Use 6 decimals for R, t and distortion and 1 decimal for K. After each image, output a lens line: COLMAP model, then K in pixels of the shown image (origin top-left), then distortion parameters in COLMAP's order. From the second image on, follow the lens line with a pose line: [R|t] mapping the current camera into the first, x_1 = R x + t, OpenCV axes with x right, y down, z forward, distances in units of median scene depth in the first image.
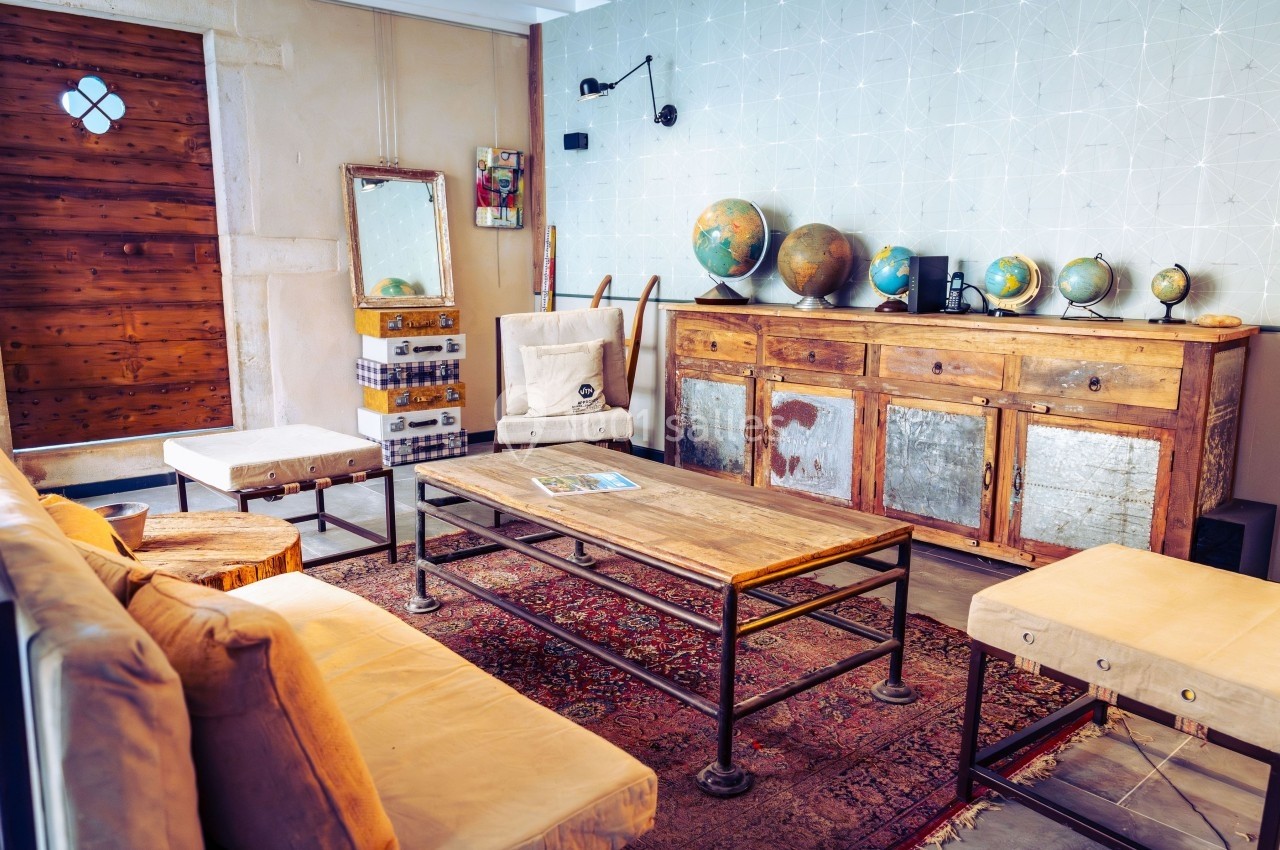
lens RADIAL K [[913.9, 0, 638.2], [0, 913.9, 426.2], [0, 0, 1]] dist [0.013263, 0.005875]
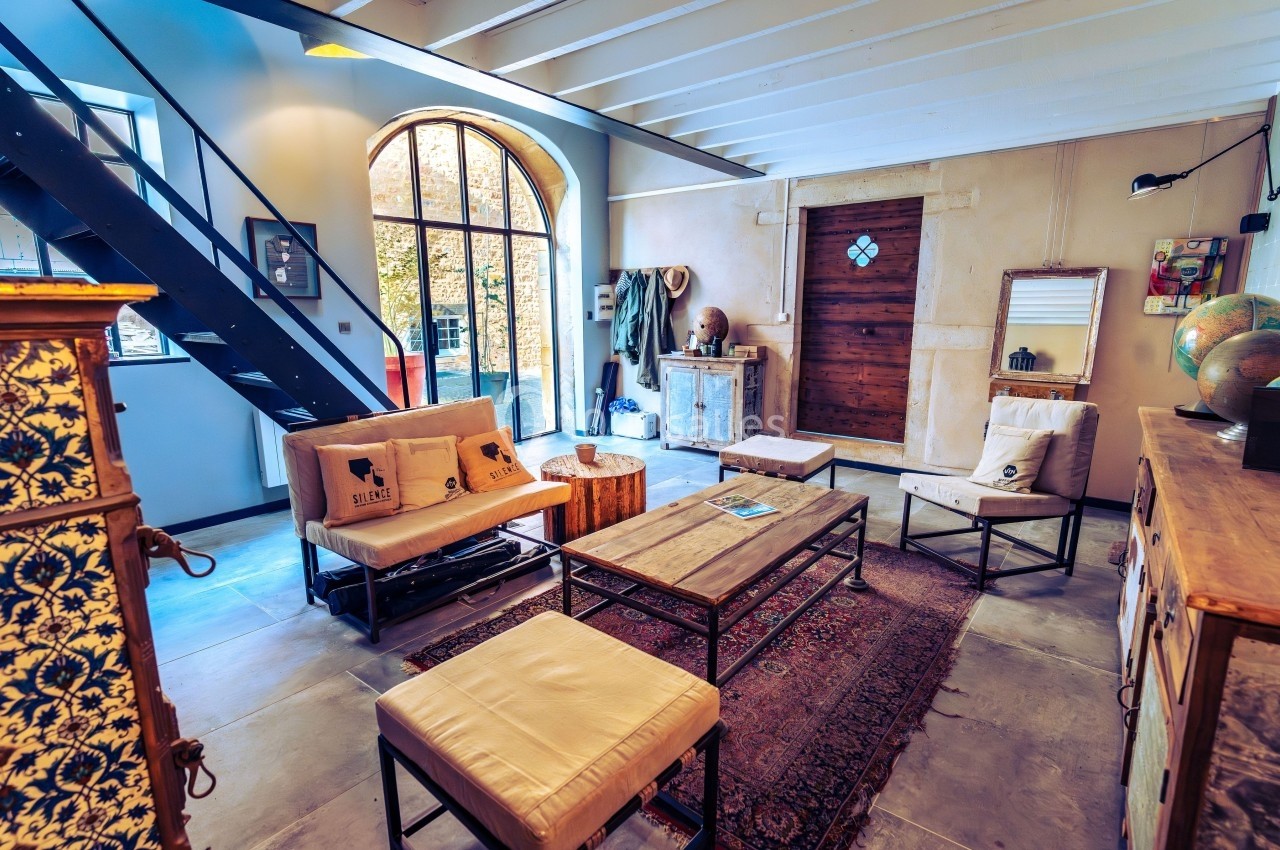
lens RADIAL K [[619.3, 0, 639.2], [0, 619.3, 429.4], [0, 0, 1]] dist [0.000049, -0.000135]
pose [[0.199834, 0.183213, -0.962548, 0.515098], [-0.176197, 0.973068, 0.148635, -0.108812], [0.963857, 0.139895, 0.226734, 0.341658]]
